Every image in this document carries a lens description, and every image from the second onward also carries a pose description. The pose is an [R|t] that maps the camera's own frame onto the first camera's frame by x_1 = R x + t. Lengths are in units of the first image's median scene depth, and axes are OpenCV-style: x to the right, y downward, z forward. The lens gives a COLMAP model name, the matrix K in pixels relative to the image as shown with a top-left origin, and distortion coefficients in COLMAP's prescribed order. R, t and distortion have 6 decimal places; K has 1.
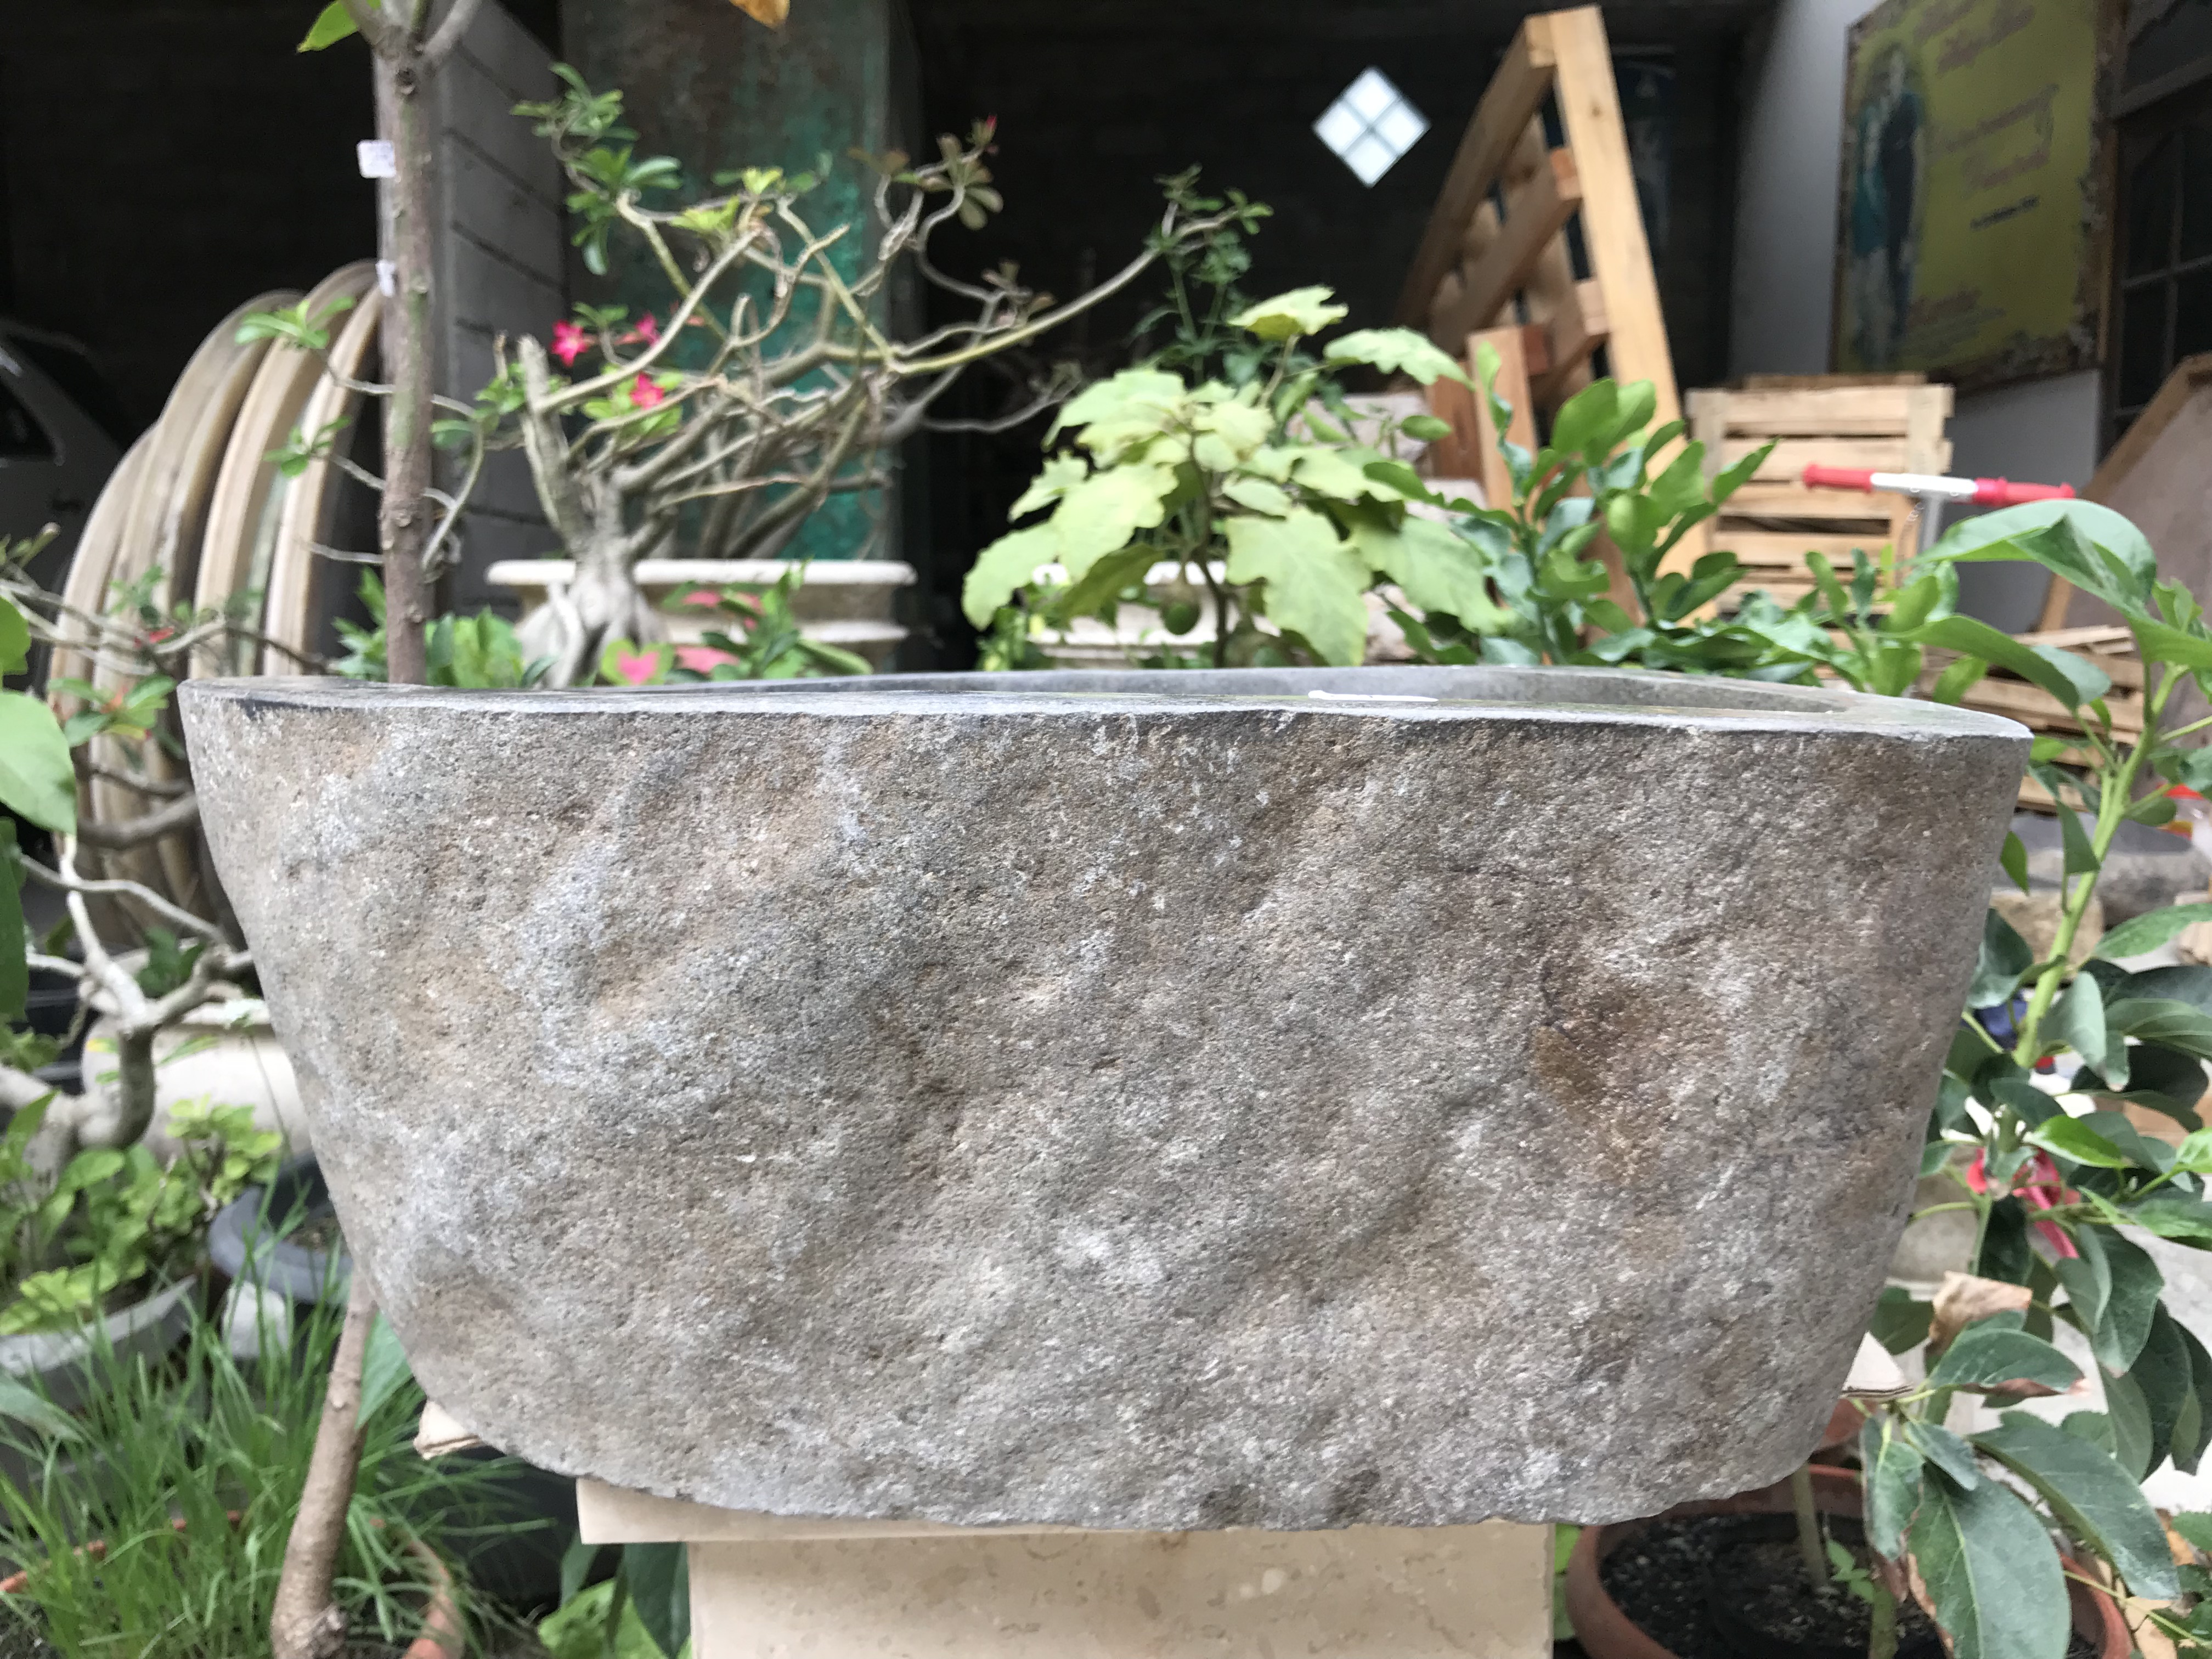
lens RADIAL K [[1834.9, 0, 1102.6], [0, 1834.9, 828.7], [0, 0, 1]] dist [0.006434, -0.018078]
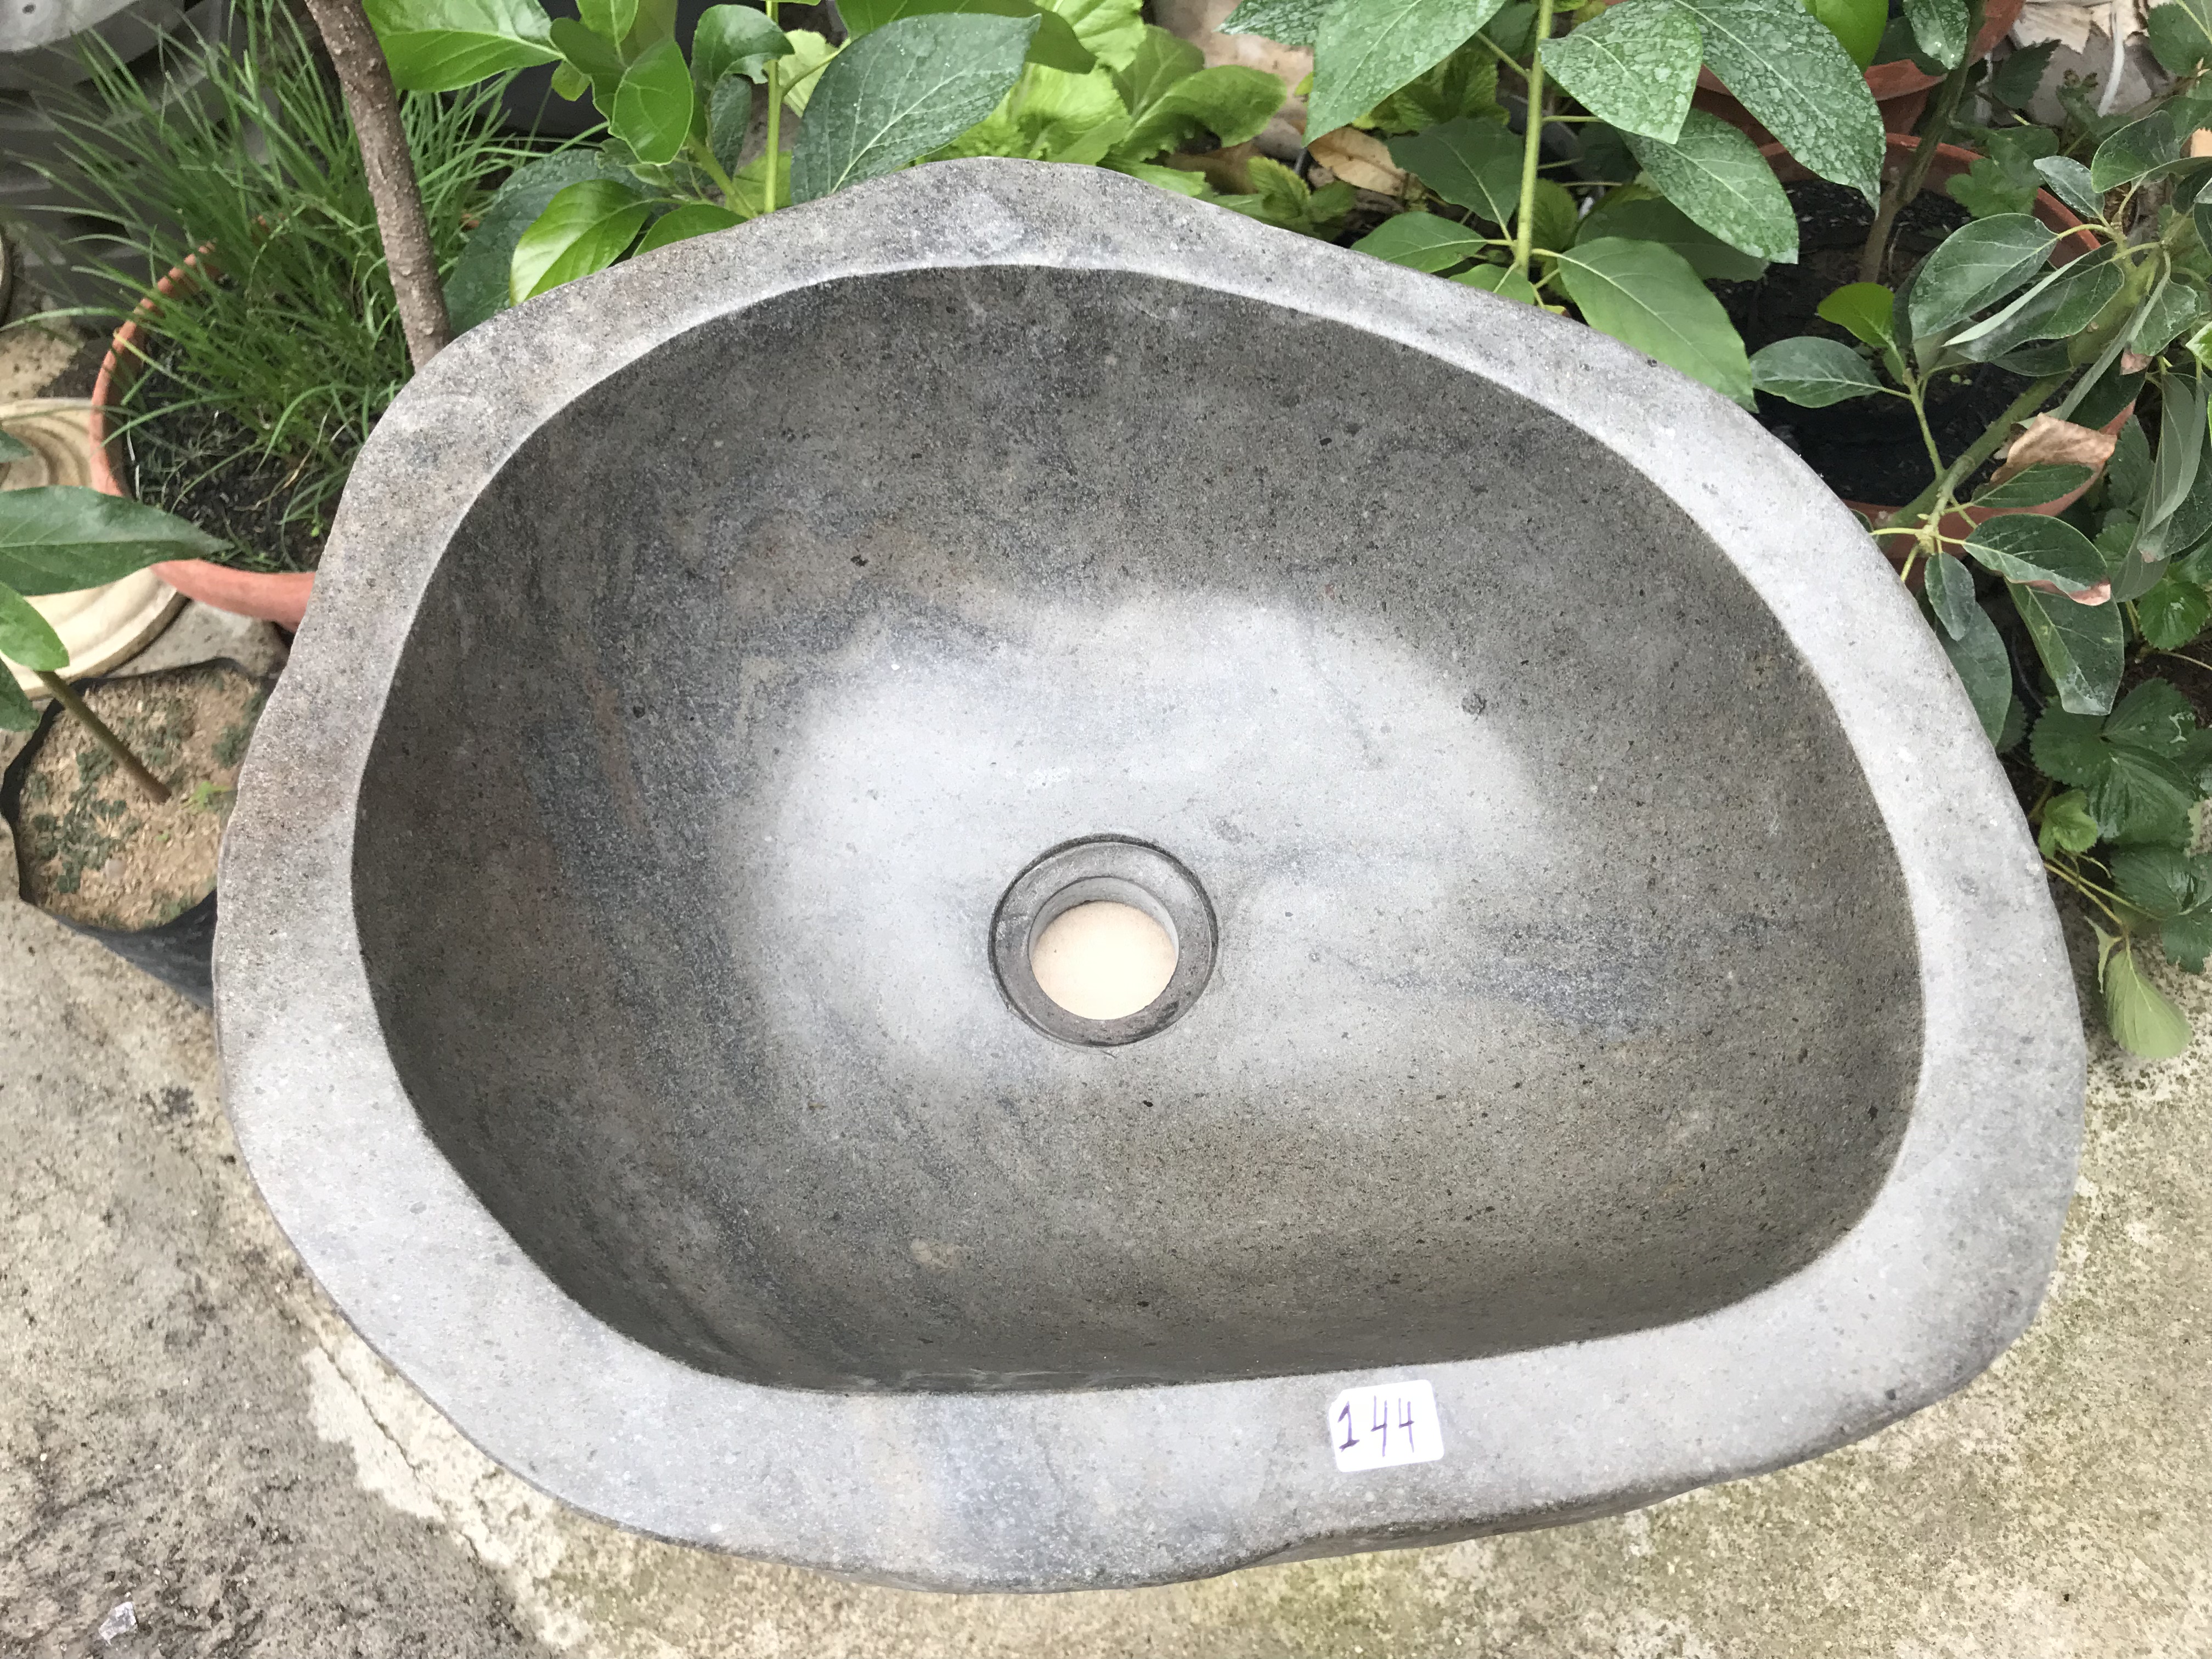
lens RADIAL K [[1834.9, 0, 1104.1], [0, 1834.9, 794.5], [0, 0, 1]] dist [0.006434, -0.018078]
pose [[0.999149, 0.019796, -0.036199, 0.002642], [0.021064, 0.509665, 0.860115, -0.240876], [0.035476, -0.860145, 0.508814, 0.153586]]
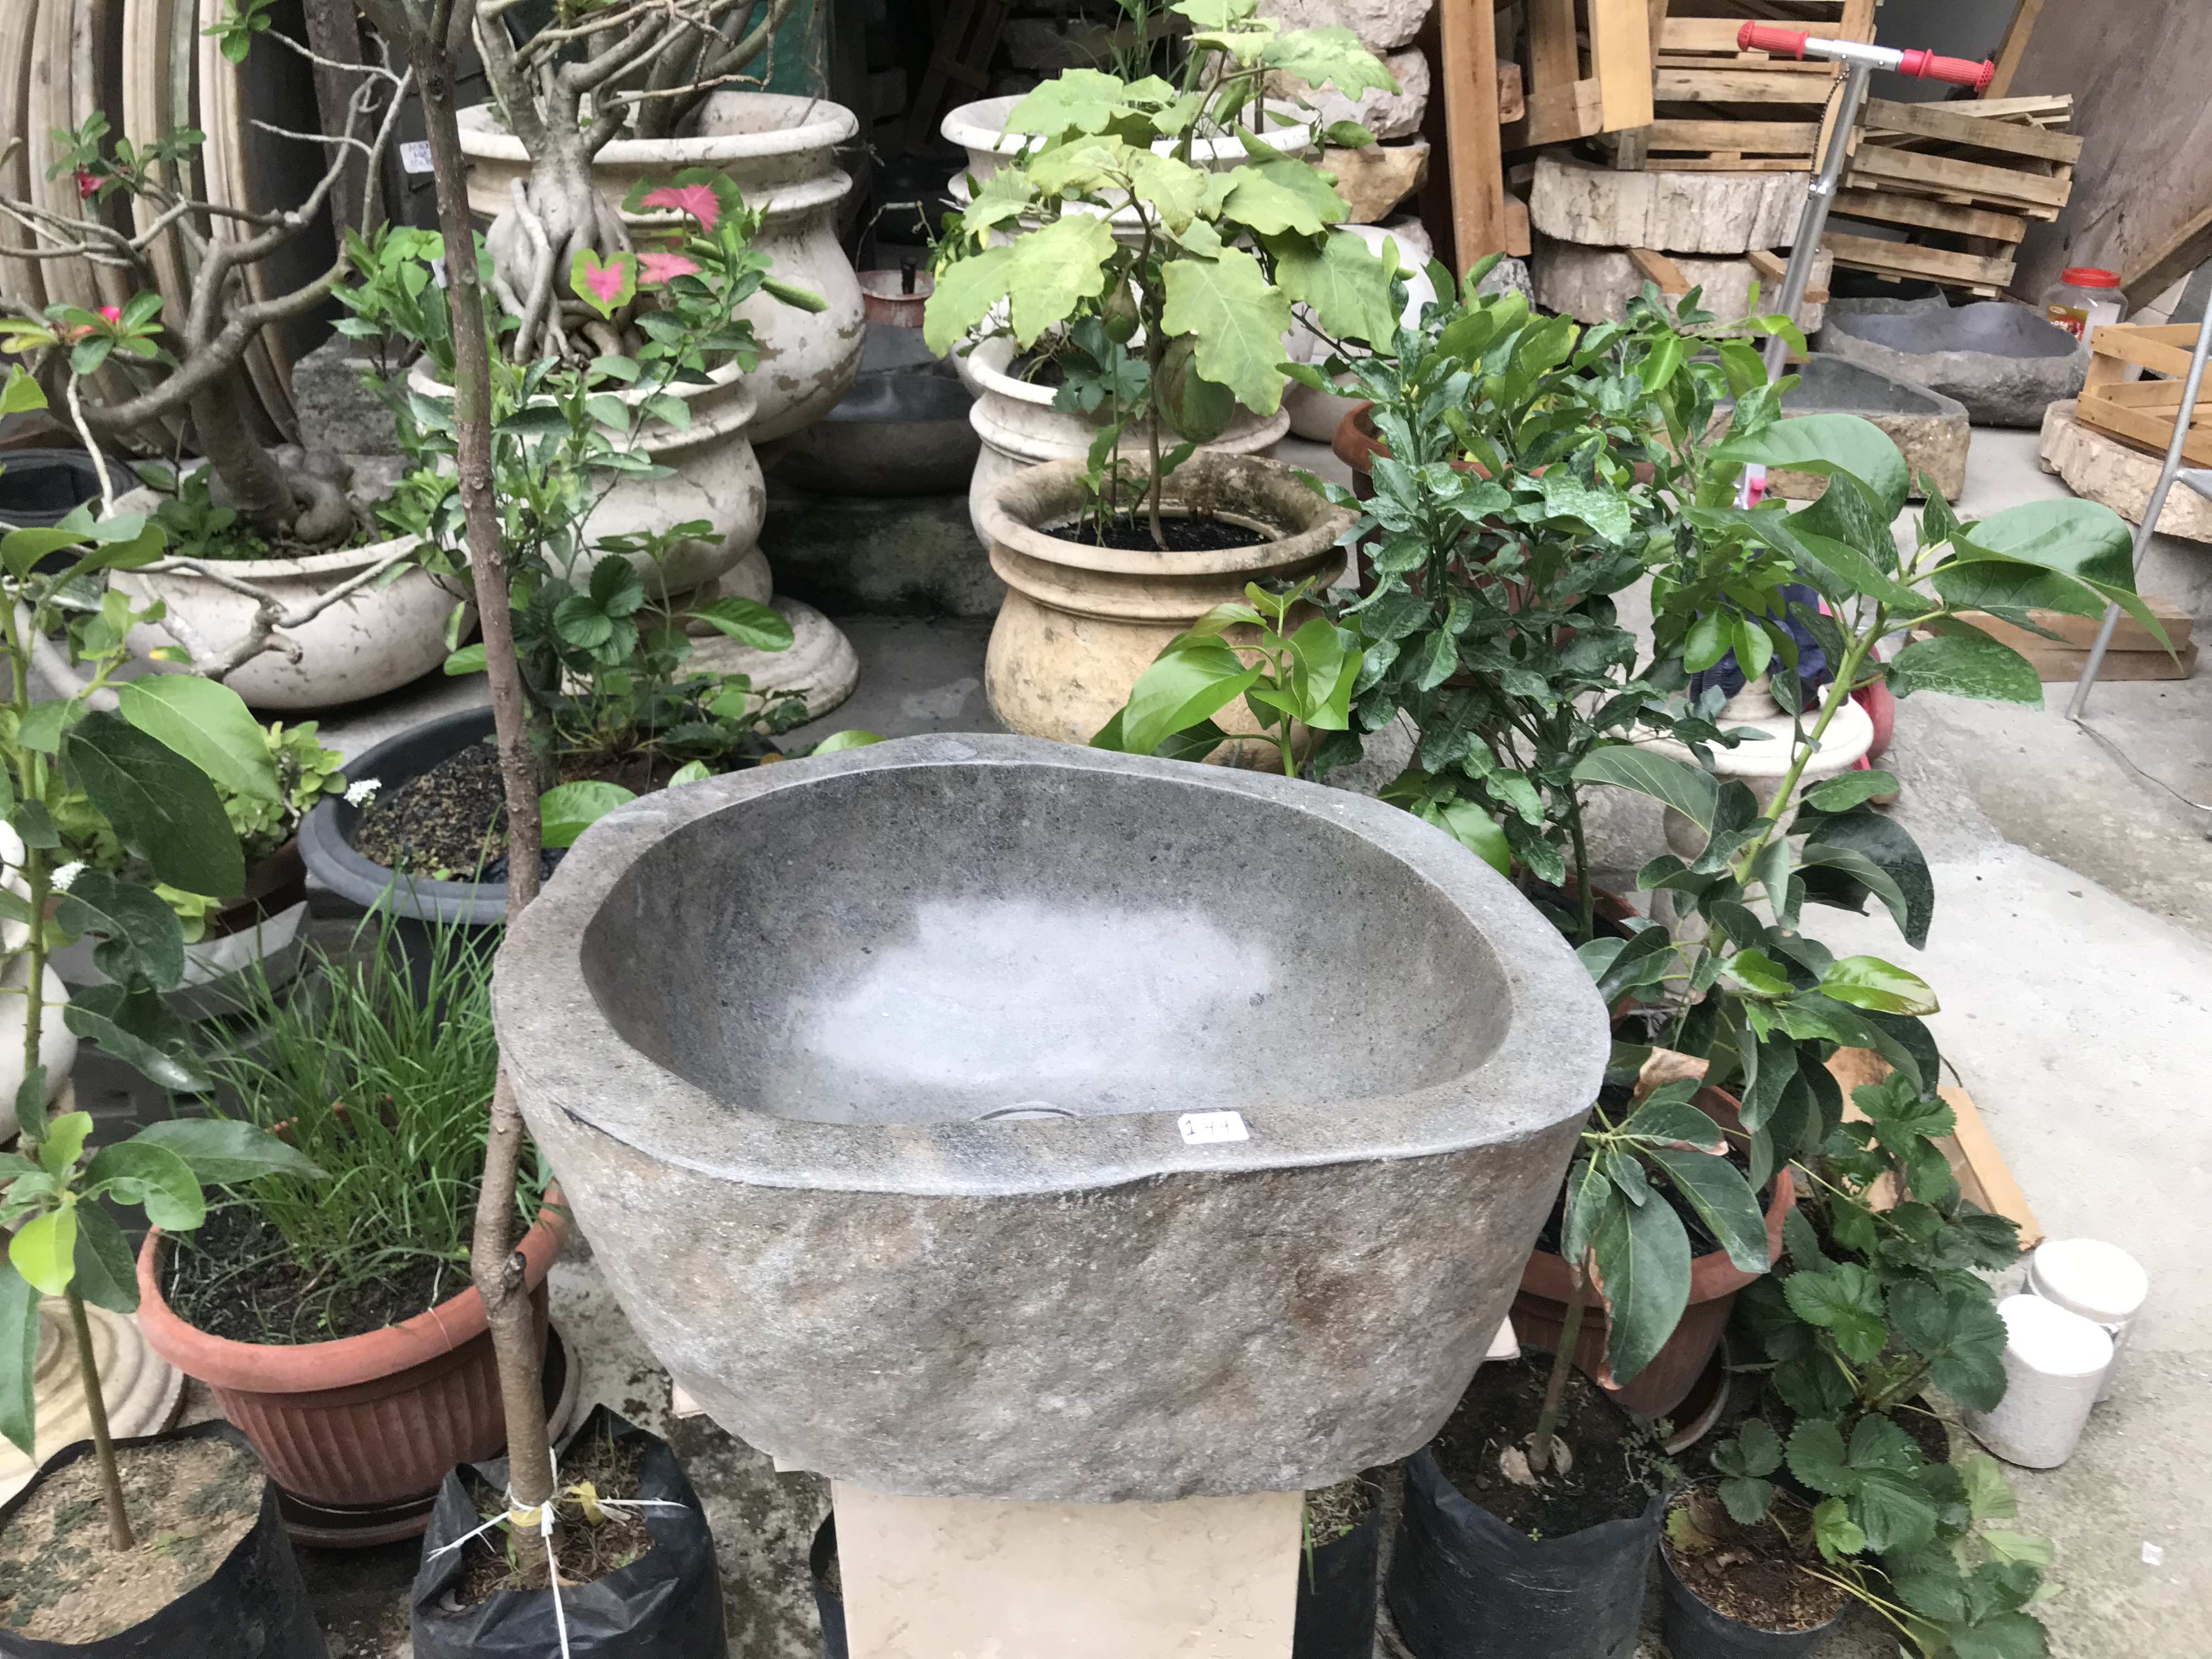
lens RADIAL K [[1834.9, 0, 1113.9], [0, 1834.9, 808.4], [0, 0, 1]] dist [0.006434, -0.018078]
pose [[0.999242, -0.000601, 0.038917, -0.003893], [-0.013059, 0.936736, 0.349792, -0.201101], [-0.036665, -0.350035, 0.936019, -0.114483]]
